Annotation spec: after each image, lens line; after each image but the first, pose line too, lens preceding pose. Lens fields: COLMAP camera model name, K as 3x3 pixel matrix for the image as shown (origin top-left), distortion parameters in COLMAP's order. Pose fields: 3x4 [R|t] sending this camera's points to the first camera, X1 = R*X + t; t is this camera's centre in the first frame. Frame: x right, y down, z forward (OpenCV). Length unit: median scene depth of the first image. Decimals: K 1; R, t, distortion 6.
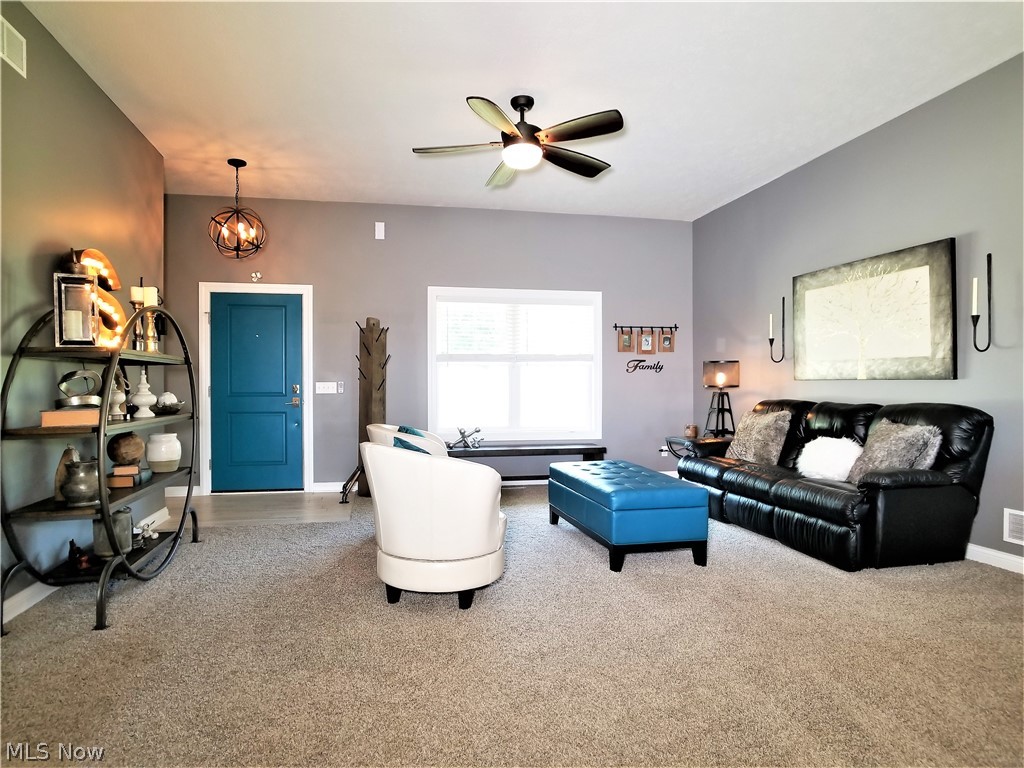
lens RADIAL K [[617.9, 0, 511.5], [0, 617.9, 386.7], [0, 0, 1]] dist [-0.029782, 0.000558]
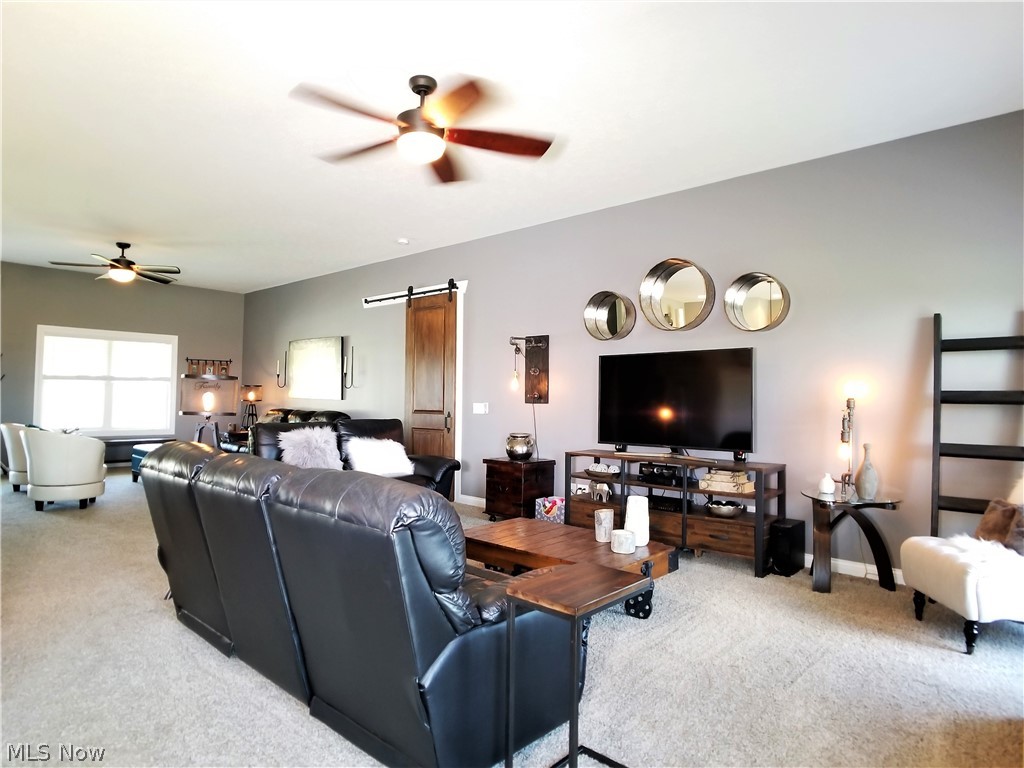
lens RADIAL K [[617.9, 0, 507.3], [0, 617.9, 381.5], [0, 0, 1]] dist [-0.029782, 0.000558]
pose [[0.822534, 0.031194, 0.567859, -0.042139], [-0.015928, 0.999367, -0.031826, -0.010259], [-0.568492, 0.017133, 0.822510, -0.790104]]
